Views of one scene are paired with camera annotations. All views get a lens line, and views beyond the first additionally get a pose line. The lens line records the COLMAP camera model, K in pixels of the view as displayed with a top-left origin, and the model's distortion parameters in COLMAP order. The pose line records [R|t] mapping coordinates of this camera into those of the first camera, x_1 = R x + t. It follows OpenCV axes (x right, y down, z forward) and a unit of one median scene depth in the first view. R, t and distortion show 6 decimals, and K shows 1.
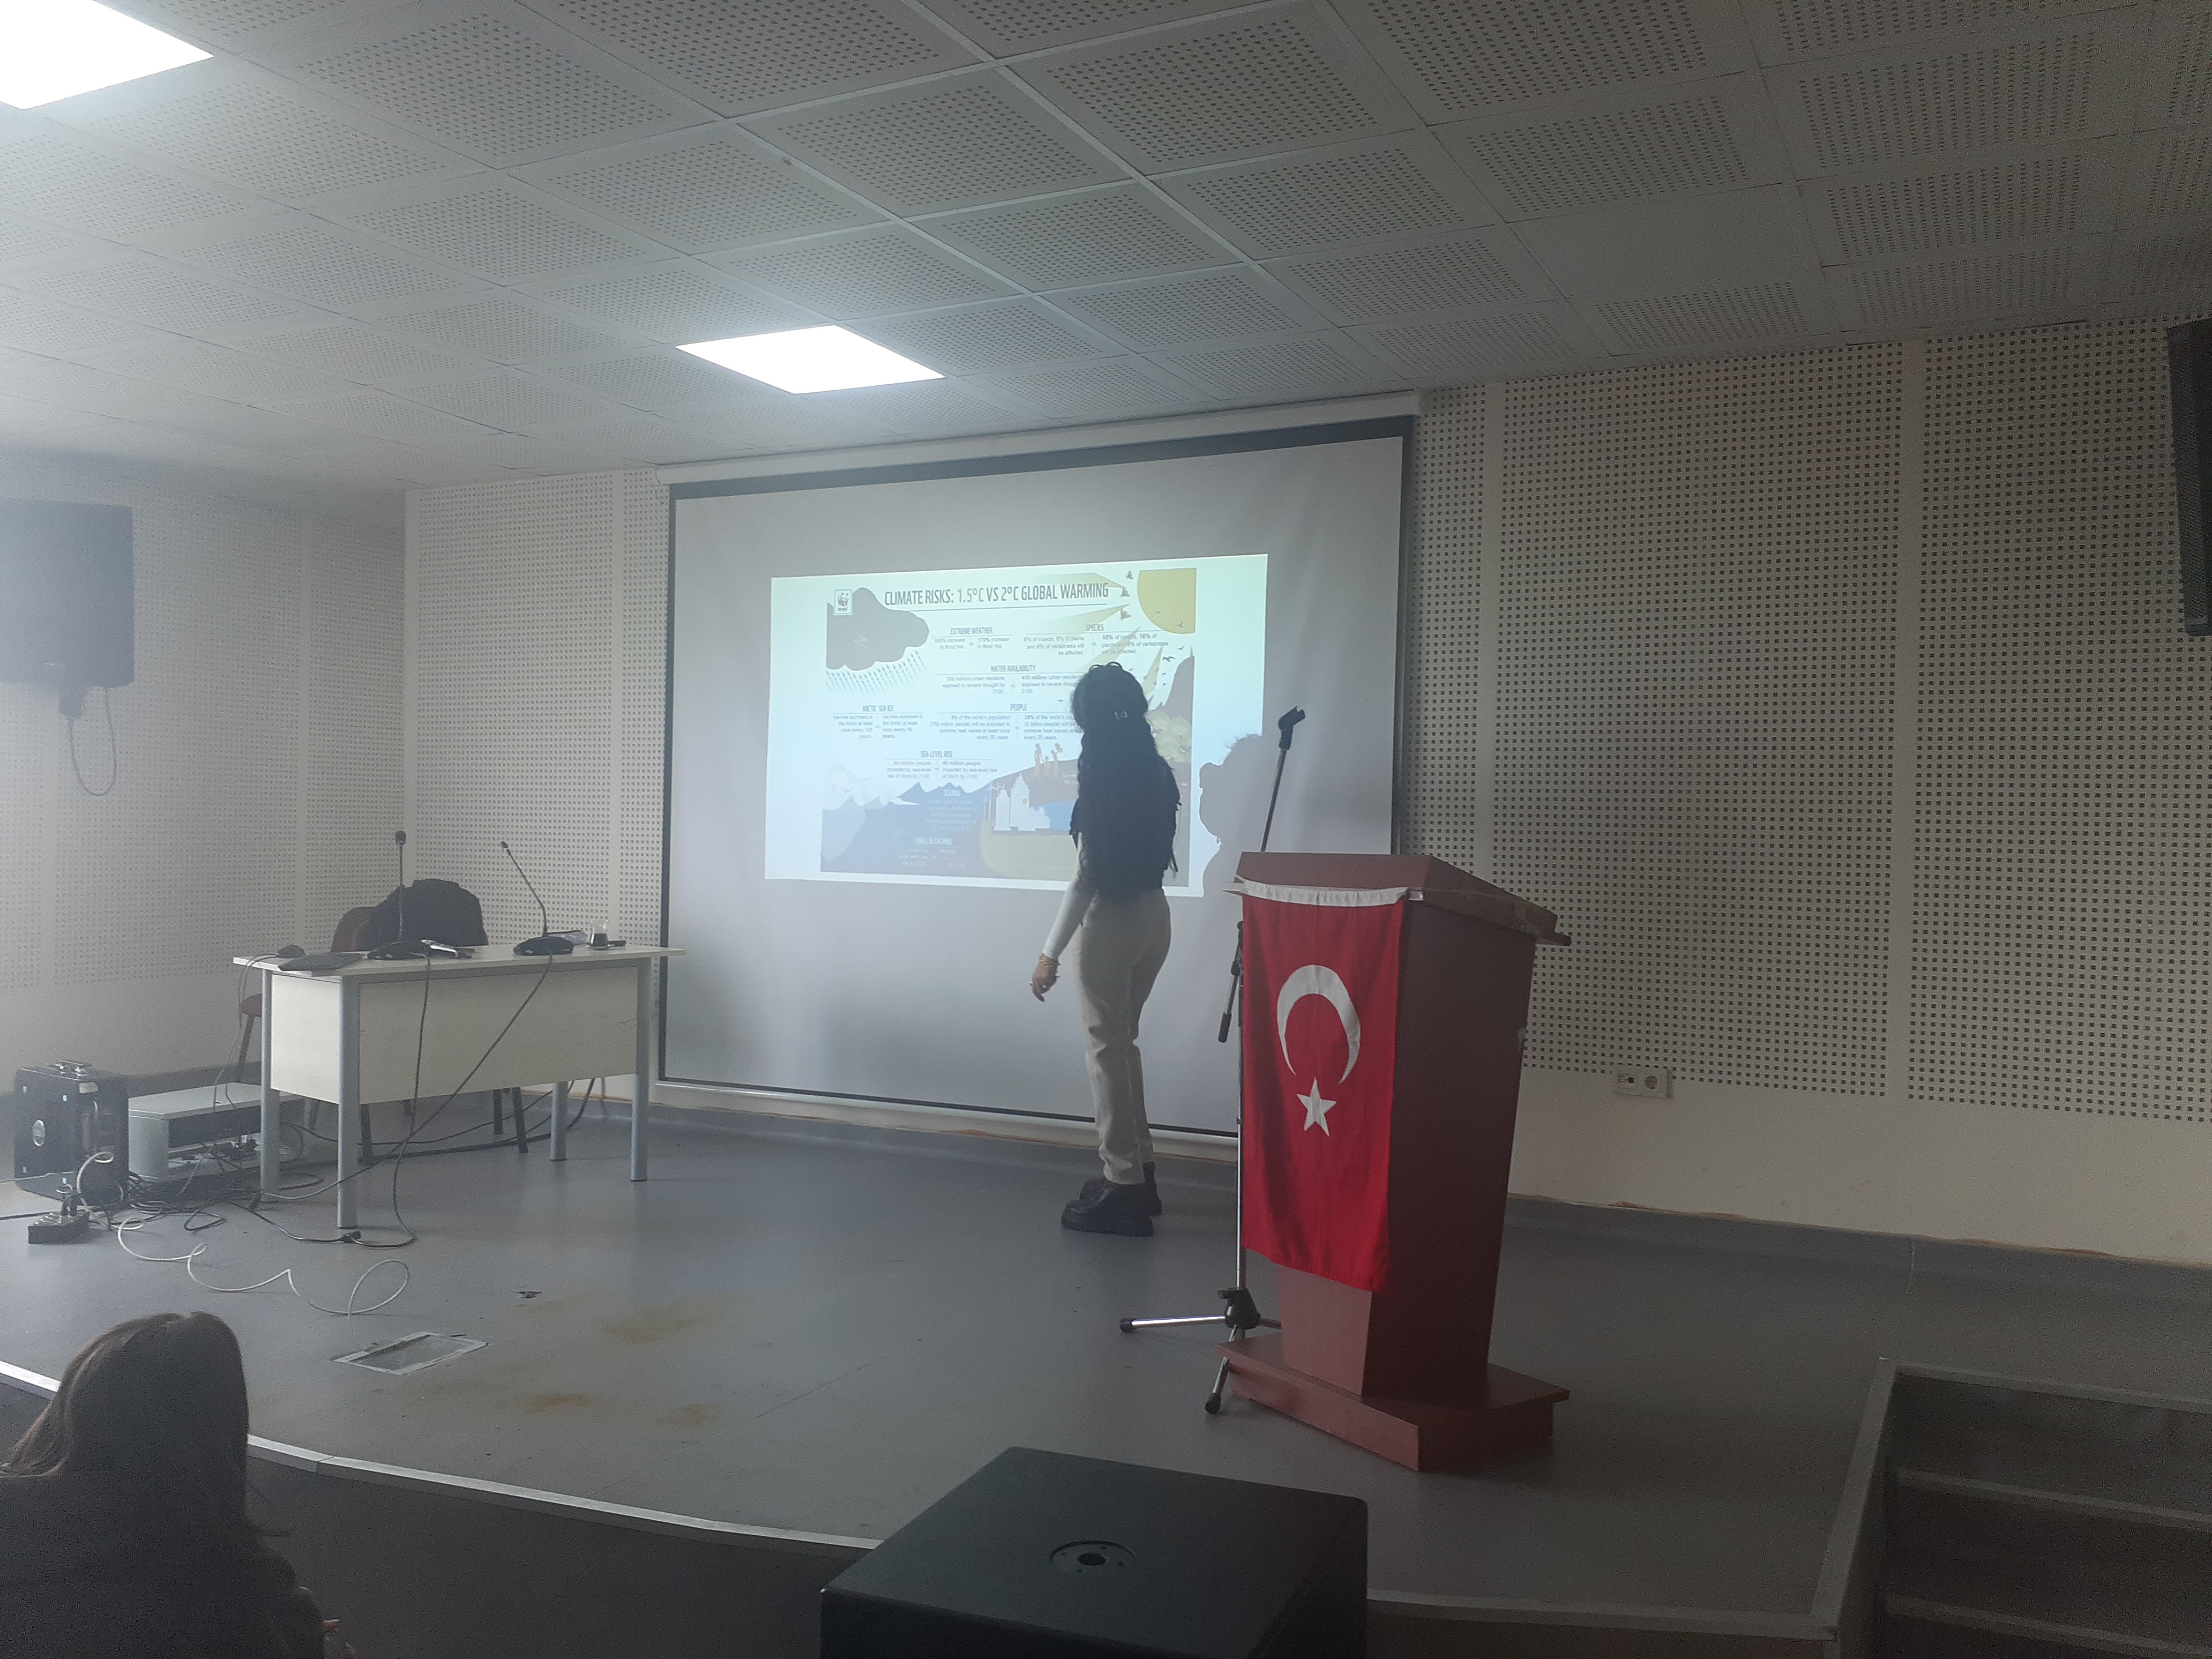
lens RADIAL K [[1759.4, 0, 1109.7], [0, 1759.4, 866.9], [0, 0, 1]] dist [0.179269, -0.341599]
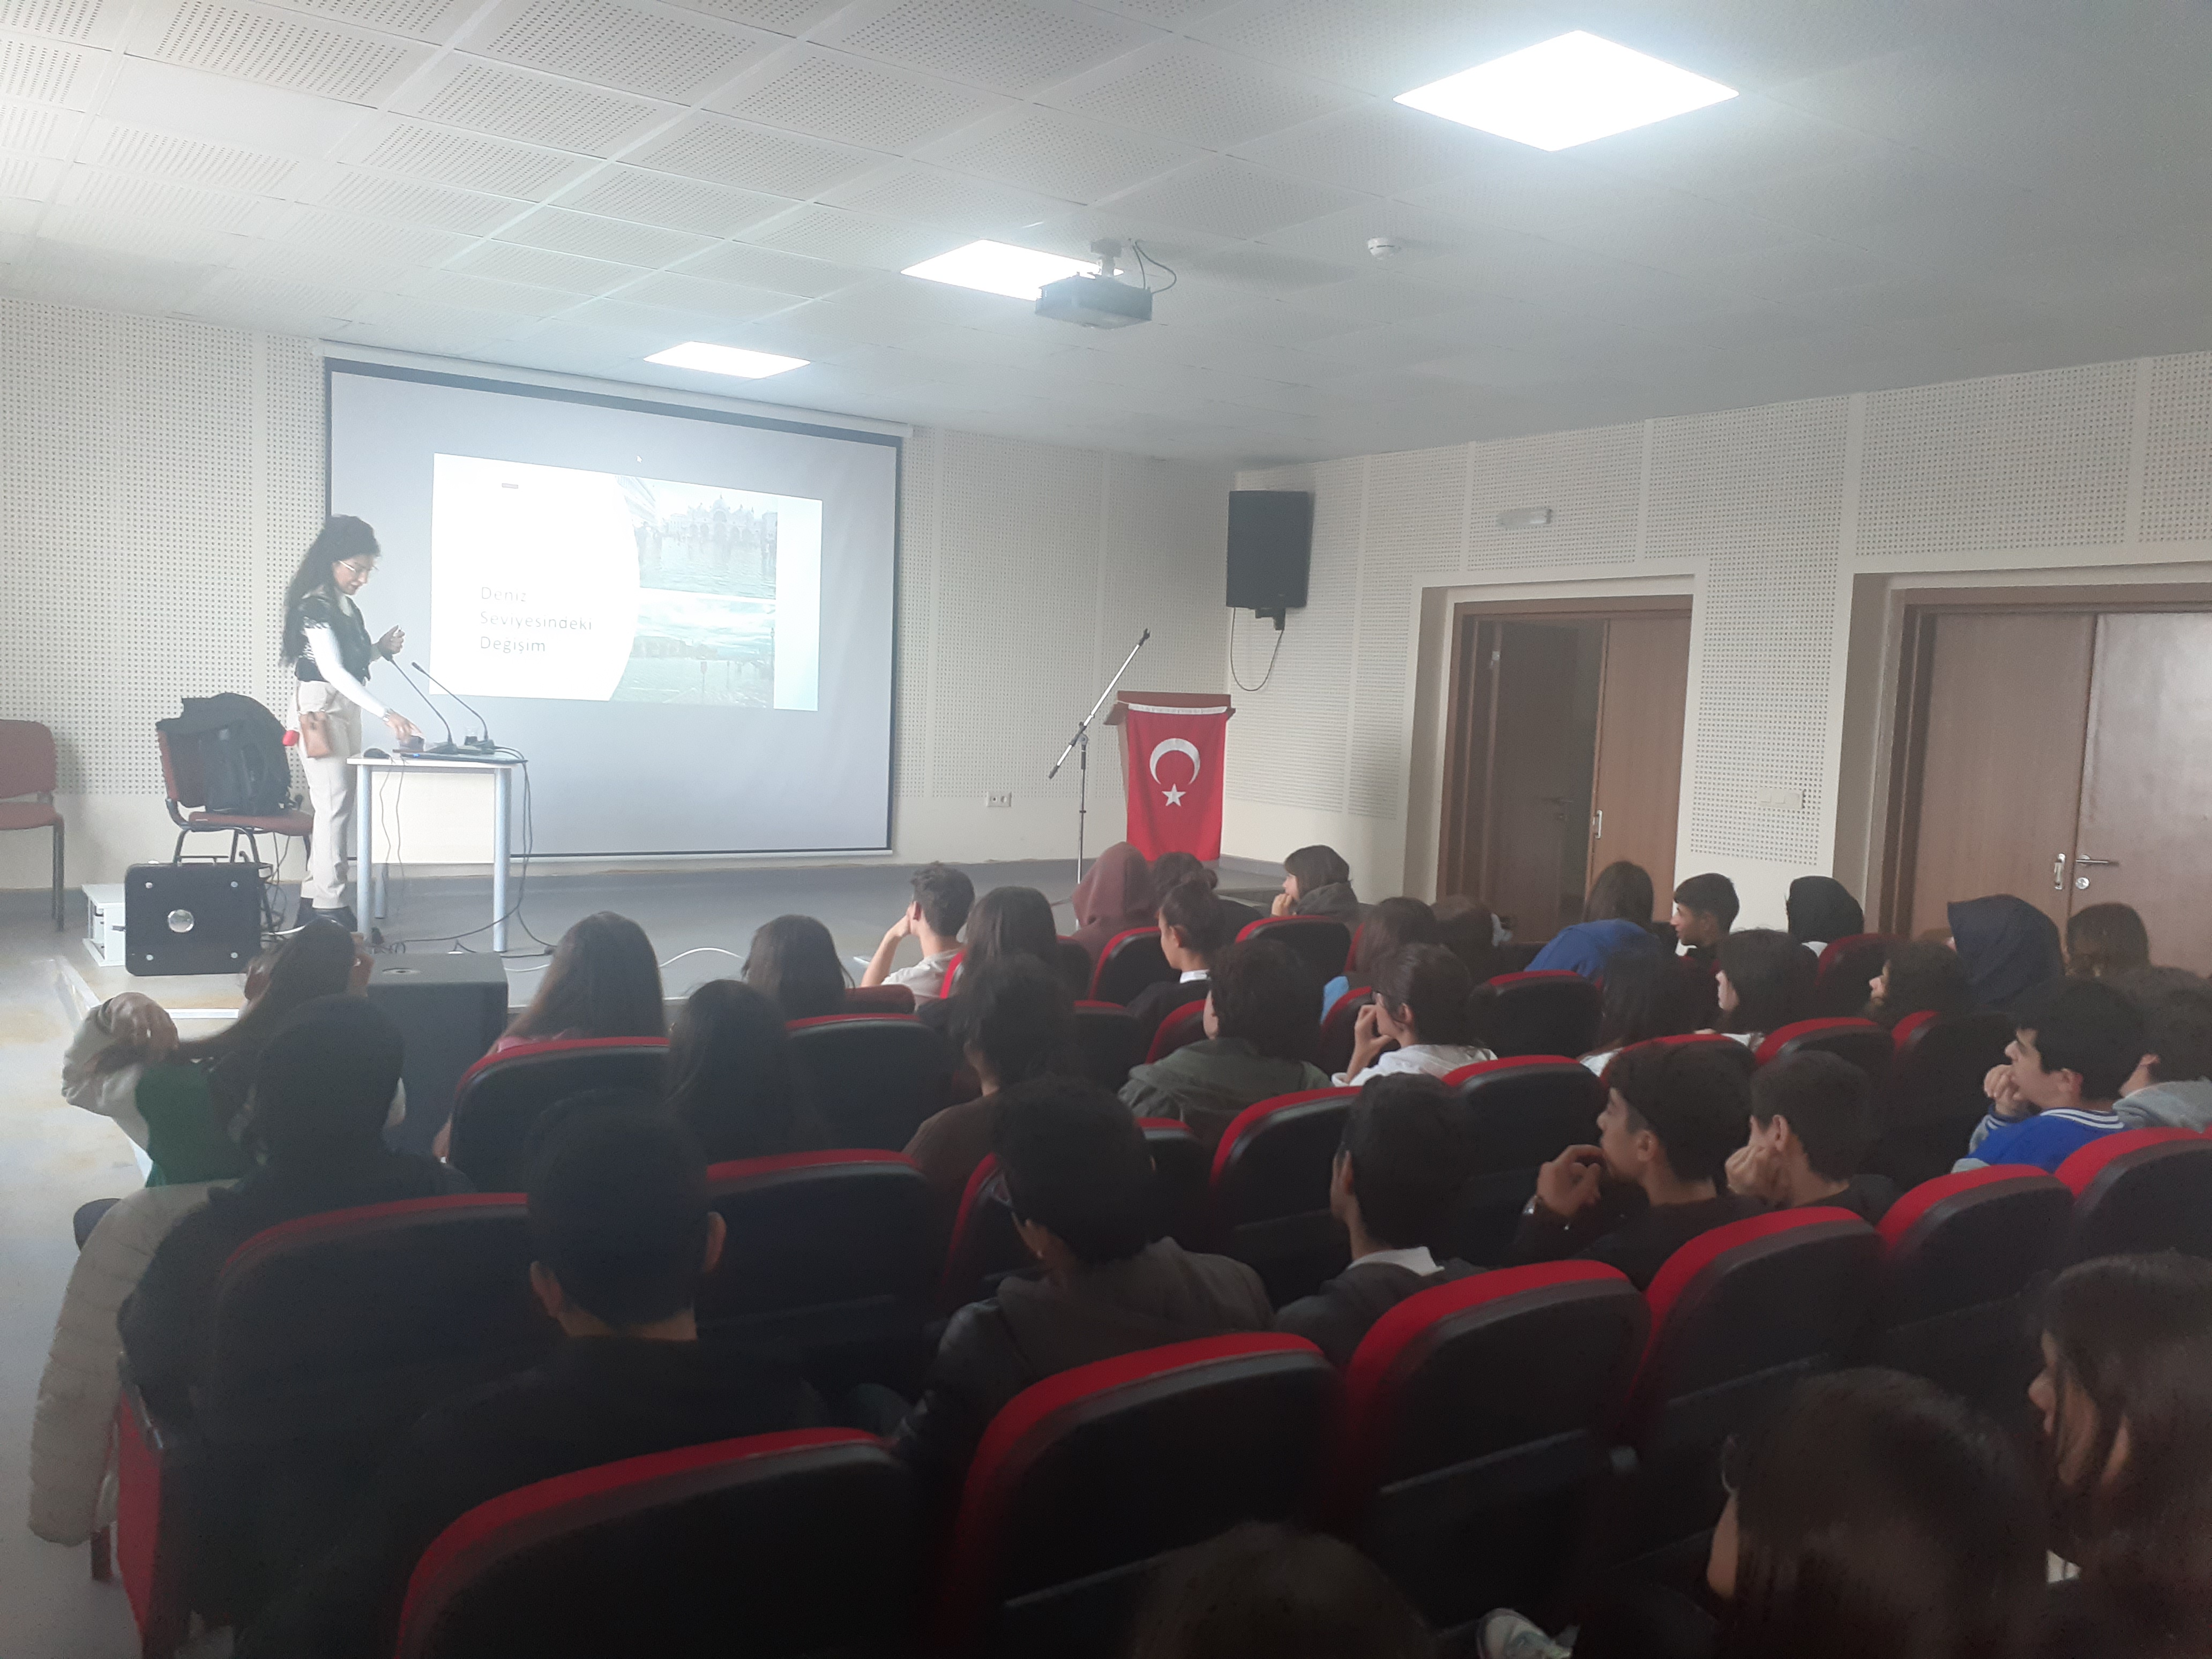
lens RADIAL K [[1759.4, 0, 1109.7], [0, 1759.4, 866.9], [0, 0, 1]] dist [0.179269, -0.341599]
pose [[0.458560, -0.088856, 0.884210, -1.400169], [-0.014831, 0.994085, 0.107589, -0.019423], [-0.888540, -0.062450, 0.454529, -0.029859]]
